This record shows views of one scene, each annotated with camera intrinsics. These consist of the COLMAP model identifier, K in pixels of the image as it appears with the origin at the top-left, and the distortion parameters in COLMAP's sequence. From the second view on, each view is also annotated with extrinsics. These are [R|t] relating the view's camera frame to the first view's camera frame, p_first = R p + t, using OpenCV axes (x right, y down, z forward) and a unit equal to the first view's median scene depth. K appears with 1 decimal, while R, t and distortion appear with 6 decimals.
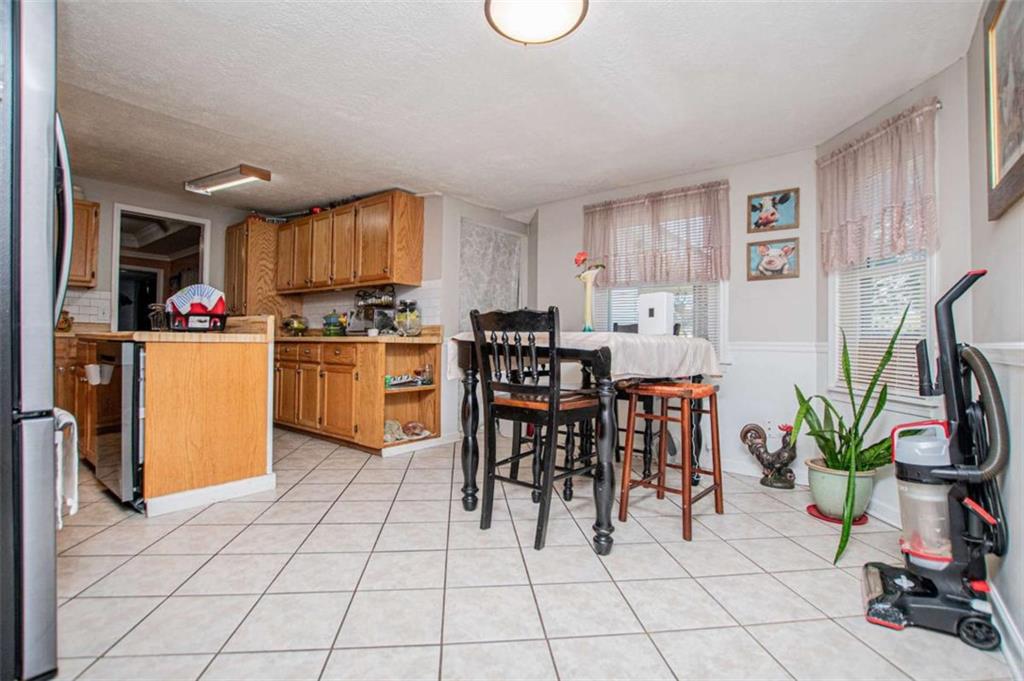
lens RADIAL K [[477.6, 0, 514.7], [0, 477.6, 337.6], [0, 0, 1]] dist [-0.025385, 0.000026]
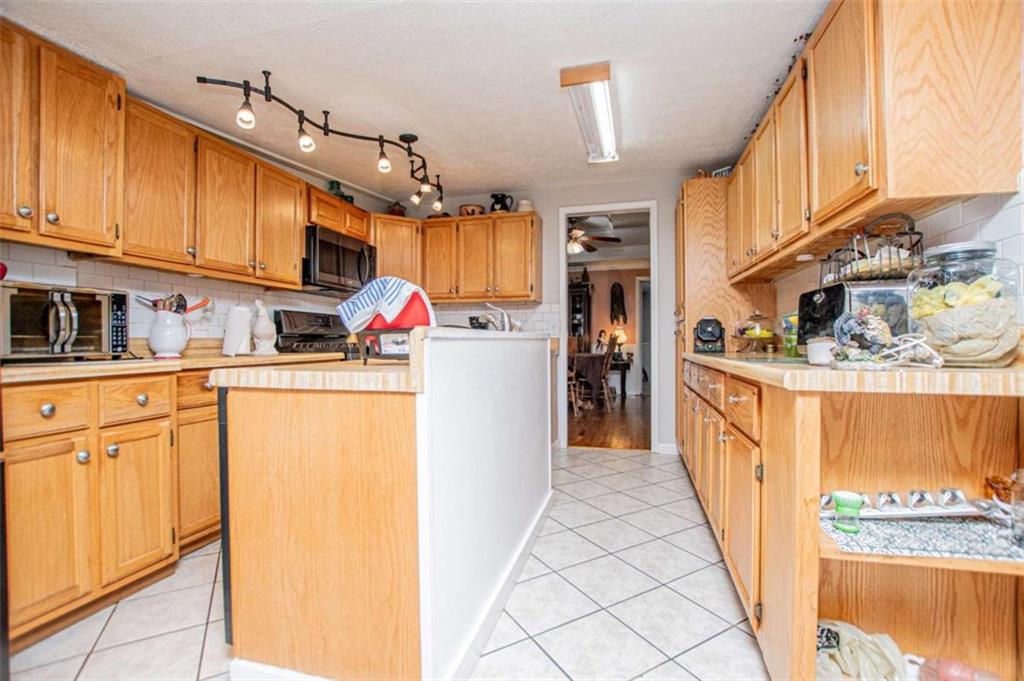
lens RADIAL K [[453.9, 0, 516.5], [0, 453.9, 339.3], [0, 0, 1]] dist [-0.024527, -0.000057]
pose [[0.404001, -0.019618, -0.914548, -0.078759], [0.019425, 0.999729, -0.012865, -0.019893], [0.914552, -0.012567, 0.404273, 0.627532]]
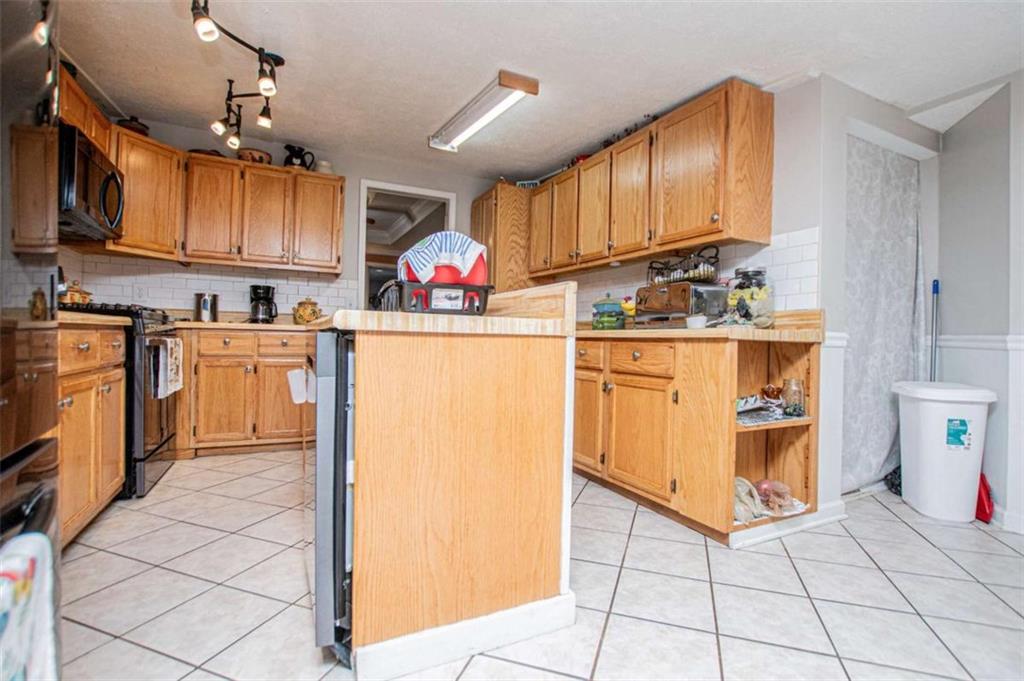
lens RADIAL K [[477.6, 0, 514.7], [0, 477.6, 337.6], [0, 0, 1]] dist [-0.025385, 0.000026]
pose [[0.906166, 0.005611, -0.422885, -0.242034], [-0.005781, 0.999983, 0.000879, 0.008469], [0.422883, 0.001648, 0.906183, 0.353293]]
